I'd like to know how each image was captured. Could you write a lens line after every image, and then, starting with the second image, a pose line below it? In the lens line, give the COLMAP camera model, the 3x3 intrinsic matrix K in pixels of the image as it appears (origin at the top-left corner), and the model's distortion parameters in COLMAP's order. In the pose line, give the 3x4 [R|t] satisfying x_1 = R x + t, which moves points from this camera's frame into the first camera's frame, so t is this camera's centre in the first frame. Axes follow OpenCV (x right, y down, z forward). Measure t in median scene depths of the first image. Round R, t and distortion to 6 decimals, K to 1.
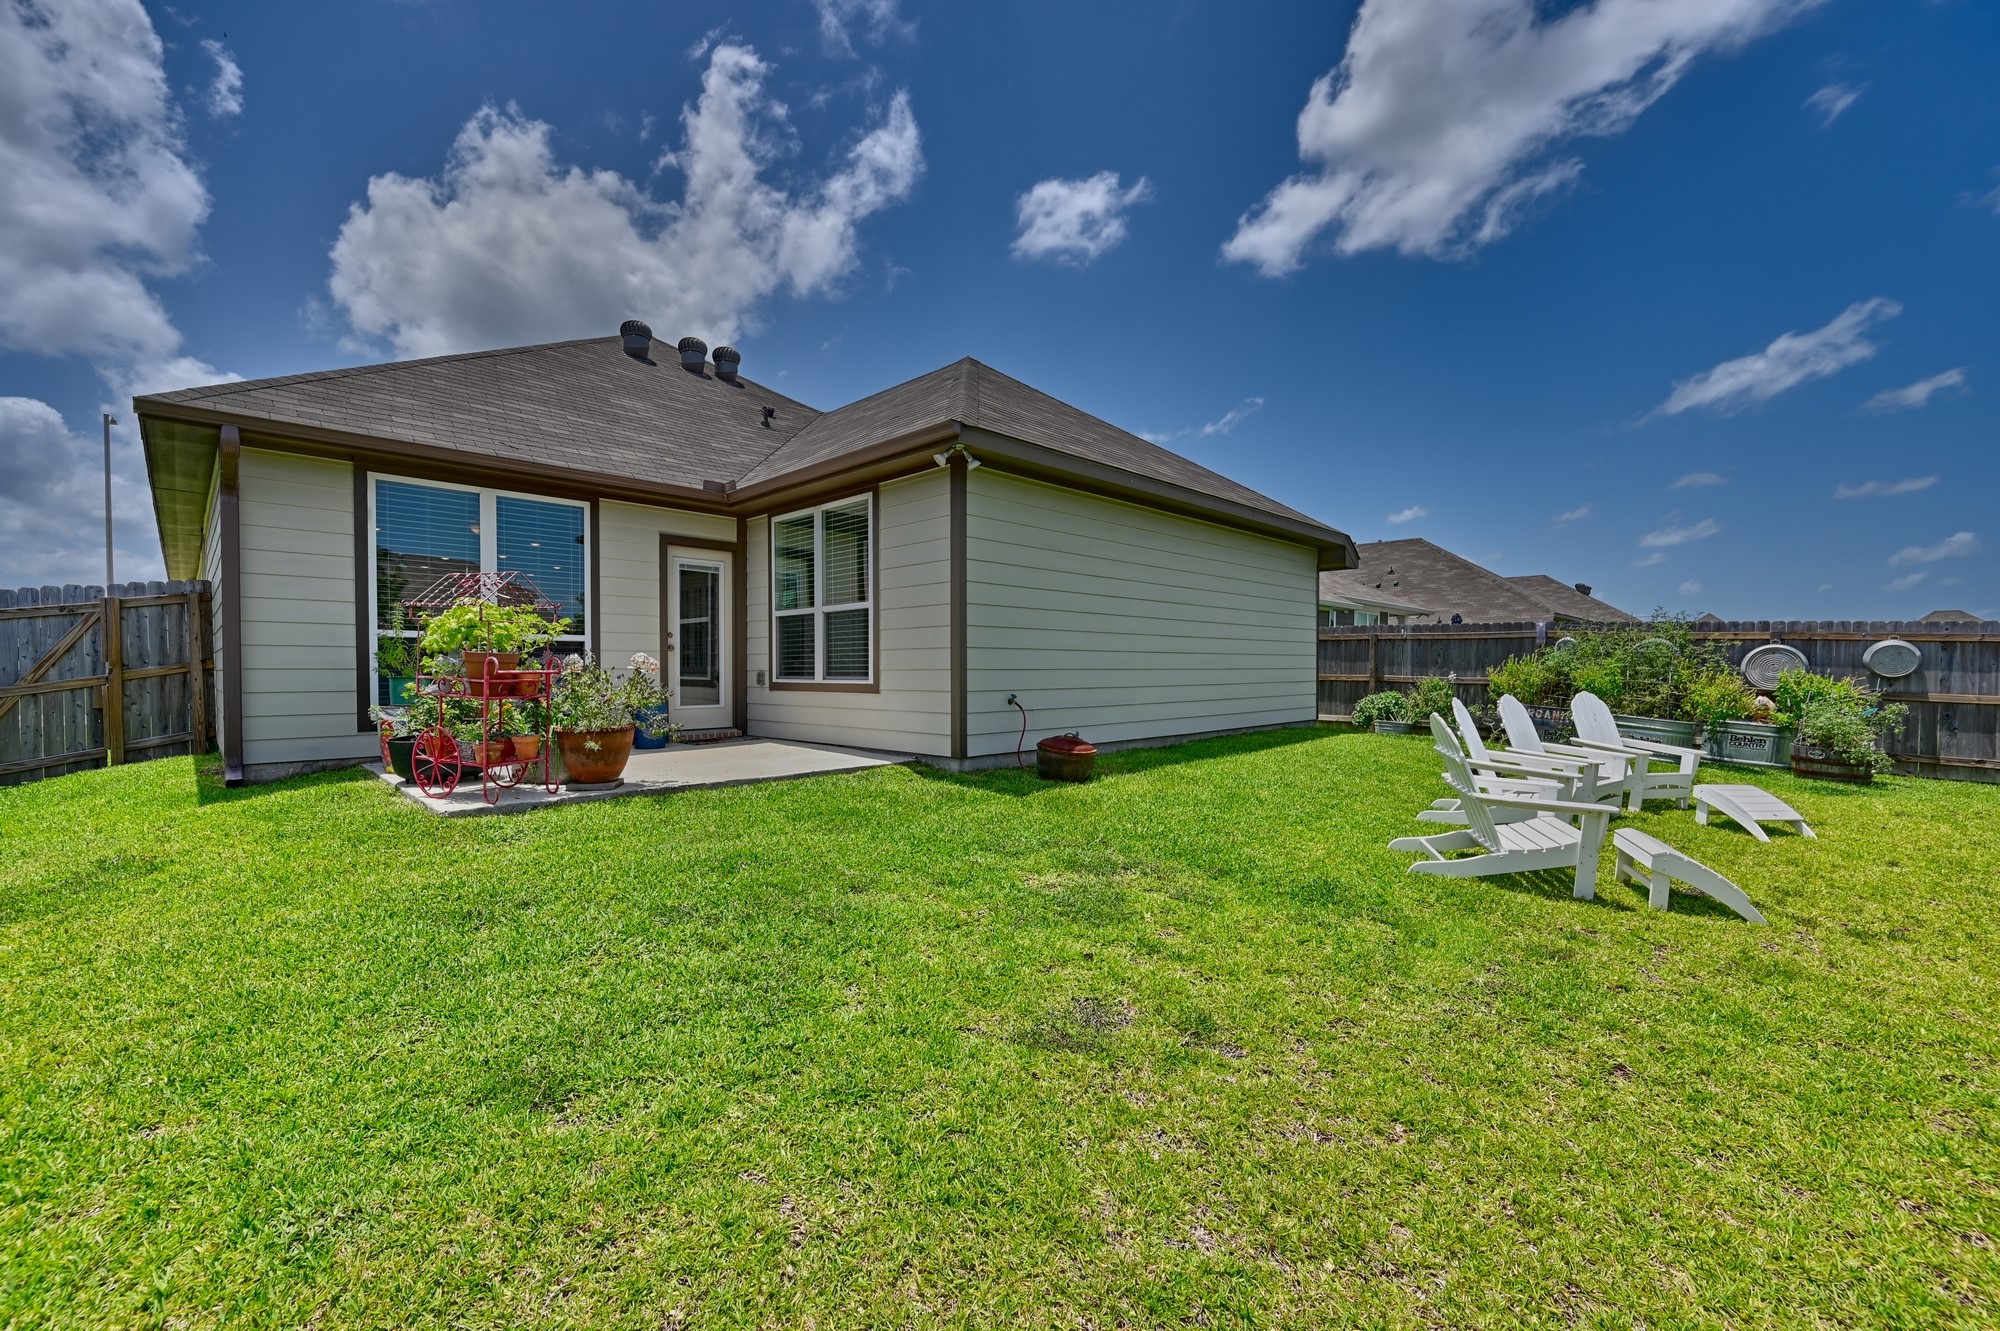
lens RADIAL K [[794.4, 0, 999.5], [0, 794.4, 678.3], [0, 0, 1]] dist [-0.000464, -0.000028]
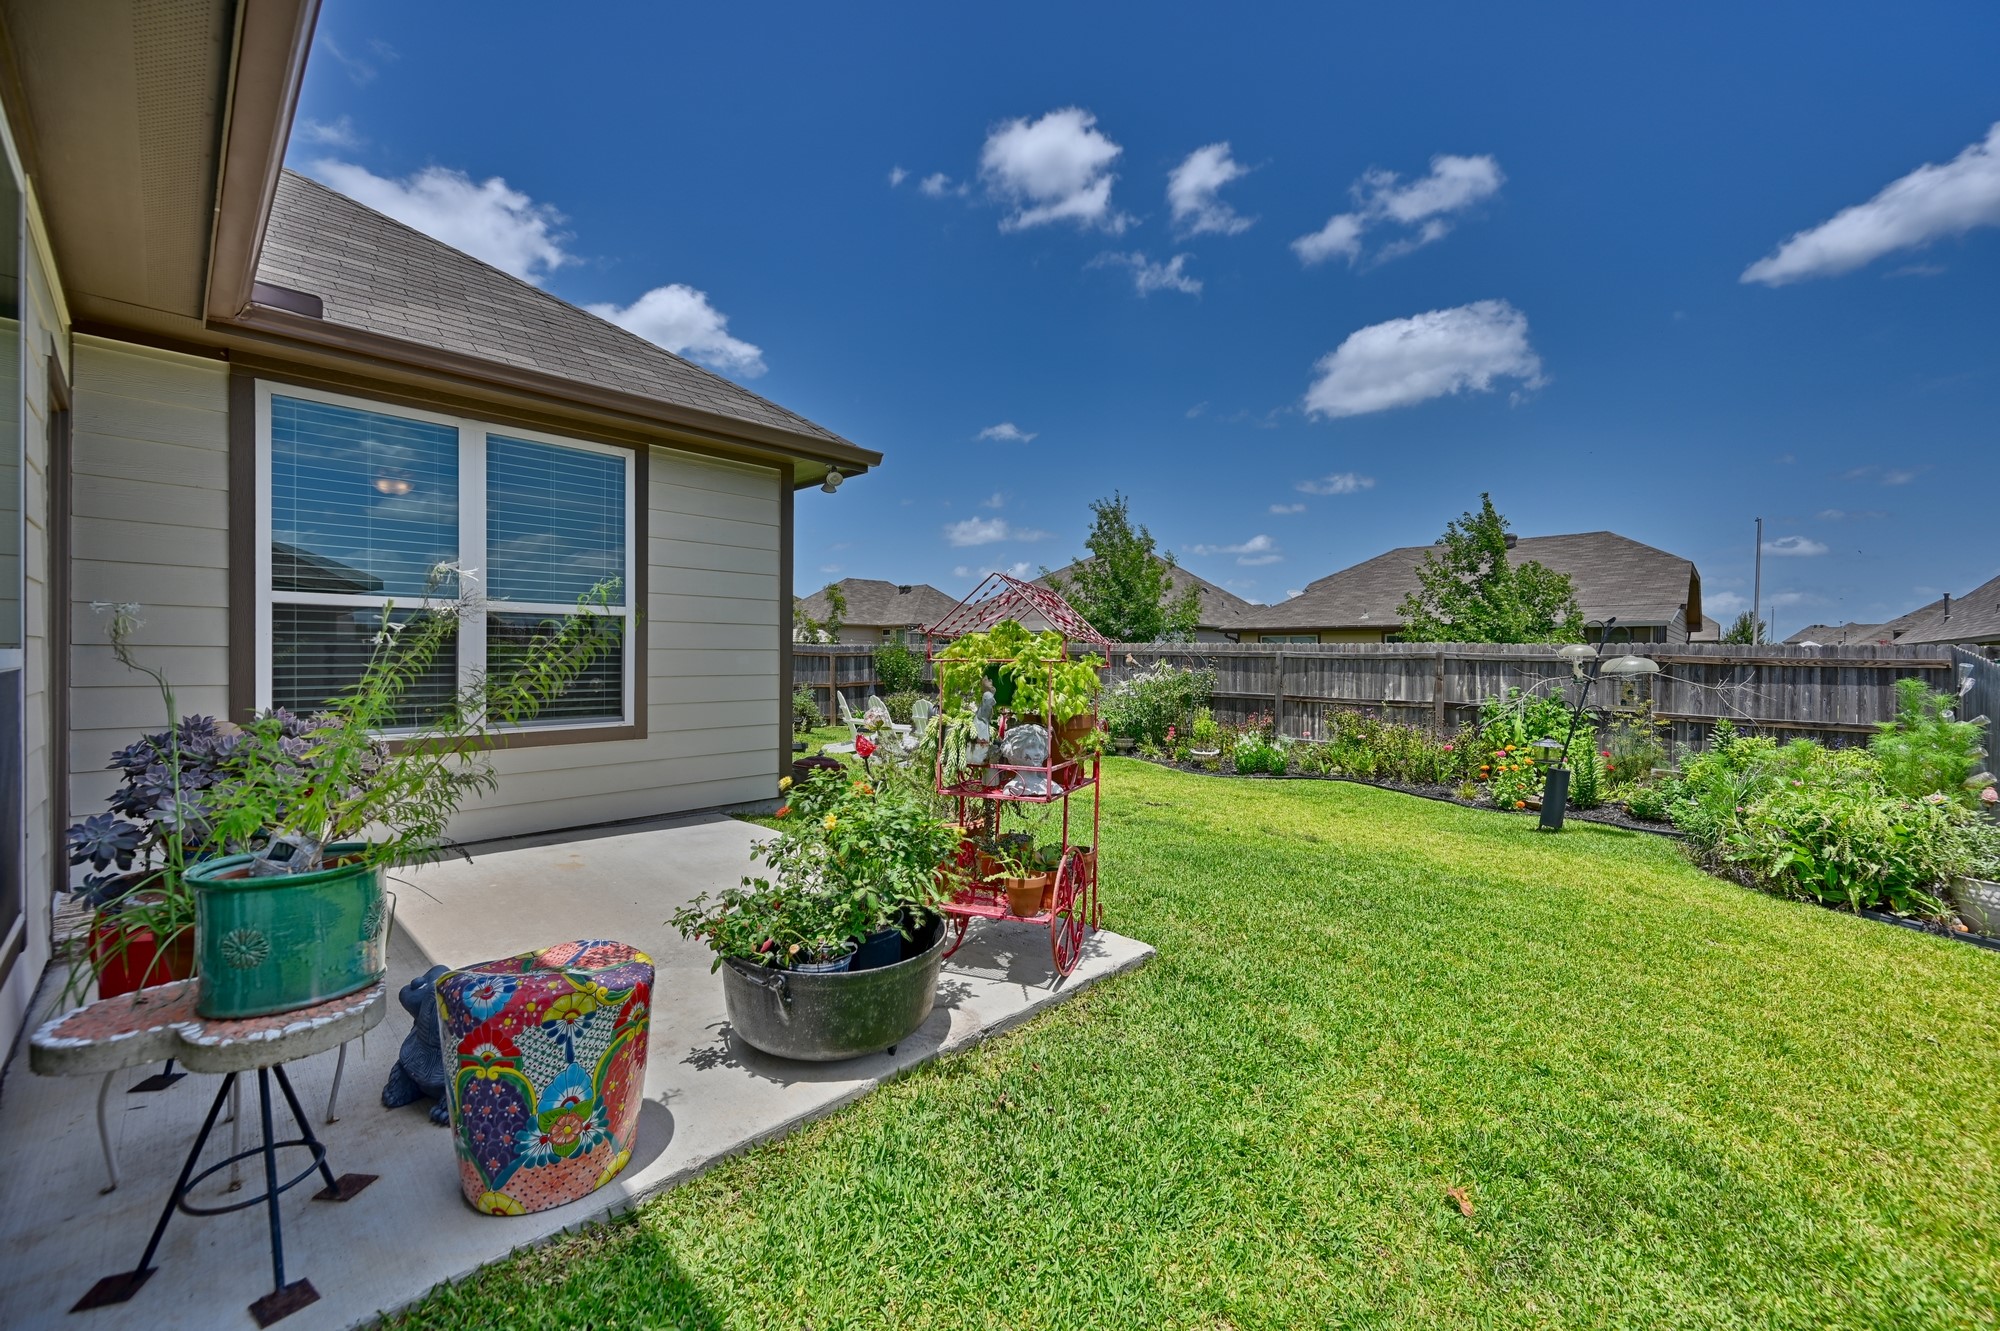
lens RADIAL K [[794.4, 0, 999.3], [0, 794.4, 655.7], [0, 0, 1]] dist [-0.000464, -0.000028]
pose [[-0.009028, -0.008771, 0.999921, -0.855514], [-0.004574, 0.999951, 0.008730, -0.061162], [-0.999949, -0.004495, -0.009068, 0.678913]]
